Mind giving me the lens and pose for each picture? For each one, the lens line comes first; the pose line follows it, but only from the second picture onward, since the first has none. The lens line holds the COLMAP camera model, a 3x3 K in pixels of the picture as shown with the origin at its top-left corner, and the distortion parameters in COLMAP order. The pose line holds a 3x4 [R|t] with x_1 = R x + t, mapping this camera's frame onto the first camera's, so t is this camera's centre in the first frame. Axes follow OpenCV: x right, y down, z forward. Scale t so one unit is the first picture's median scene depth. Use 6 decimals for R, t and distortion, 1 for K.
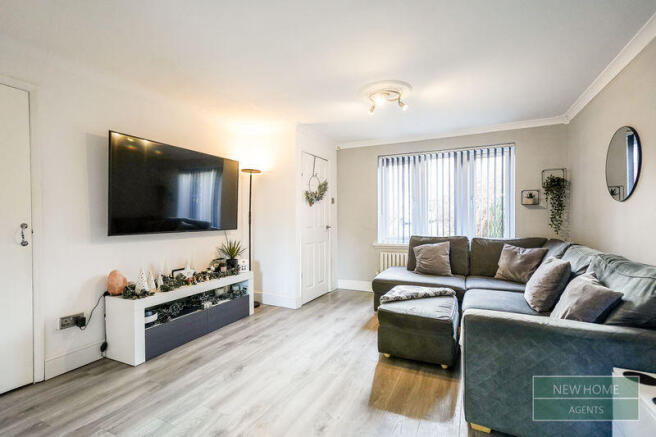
lens RADIAL K [[300.5, 0, 328.0], [0, 300.5, 218.5], [0, 0, 1]] dist [0.000101, 0.000238]
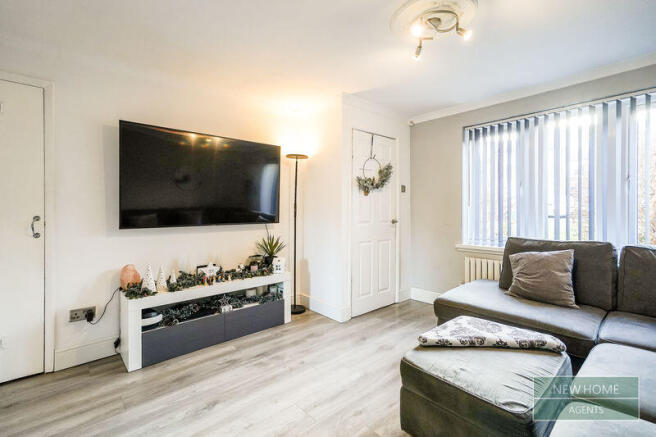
lens RADIAL K [[299.7, 0, 327.7], [0, 299.7, 207.0], [0, 0, 1]] dist [0.004875, 0.000937]
pose [[0.926399, -0.000010, -0.376542, 0.190640], [-0.003083, 0.999966, -0.007612, -0.005341], [0.376530, 0.008213, 0.926368, 0.267175]]
